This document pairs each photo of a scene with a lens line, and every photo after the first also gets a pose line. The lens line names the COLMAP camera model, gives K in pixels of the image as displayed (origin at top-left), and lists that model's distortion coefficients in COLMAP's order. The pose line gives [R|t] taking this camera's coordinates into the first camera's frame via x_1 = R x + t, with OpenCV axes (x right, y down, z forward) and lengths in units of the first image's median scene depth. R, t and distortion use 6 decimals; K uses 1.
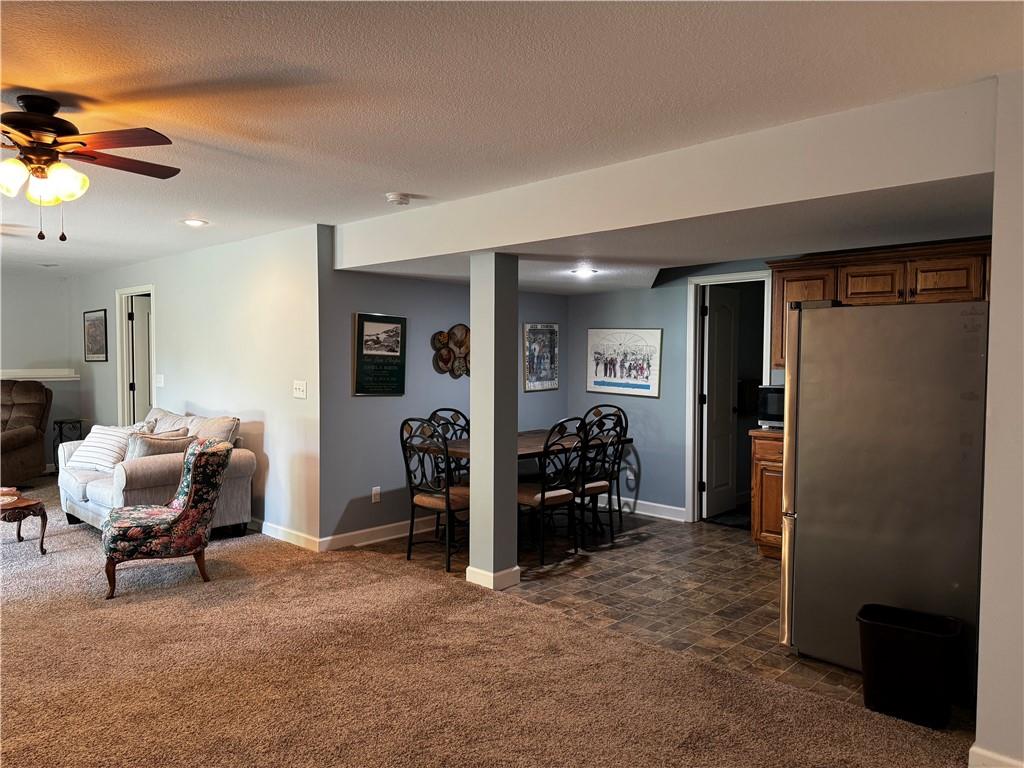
lens RADIAL K [[719.6, 0, 515.1], [0, 719.6, 390.3], [0, 0, 1]] dist [0.060757, -0.076412]
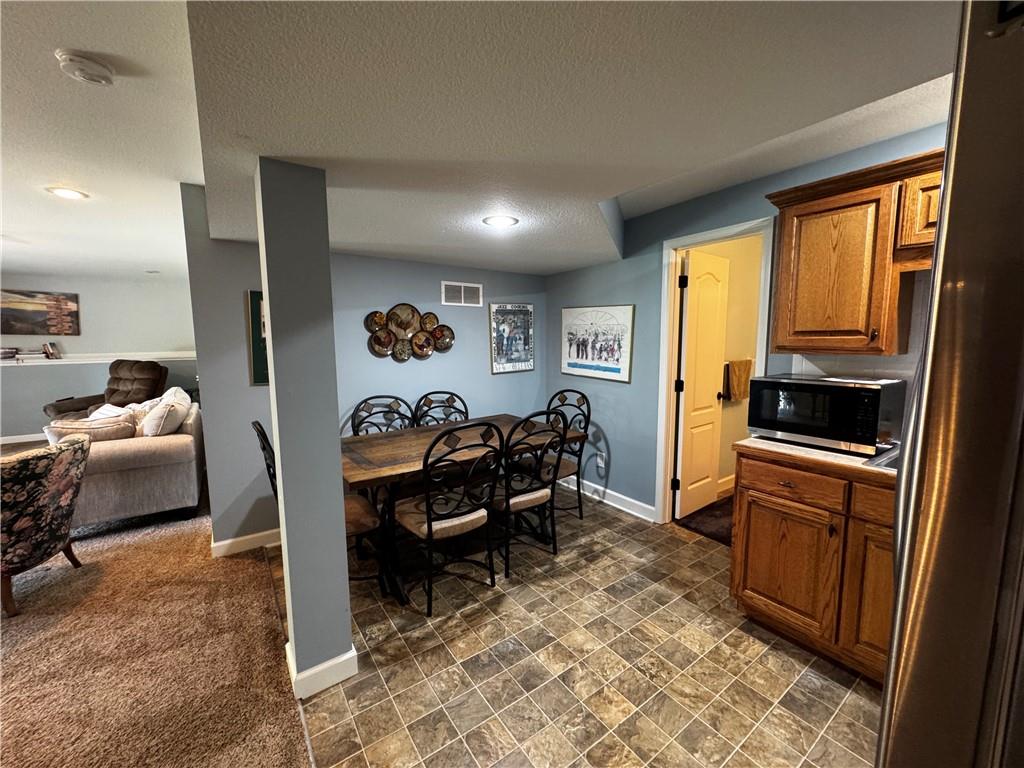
lens RADIAL K [[409.3, 0, 517.0], [0, 409.3, 387.8], [0, 0, 1]] dist [-0.007467, 0.001219]
pose [[0.982026, 0.012681, -0.188322, 0.155567], [0.001353, 0.997242, 0.074203, -0.021102], [0.188743, -0.073124, 0.979300, 0.468372]]
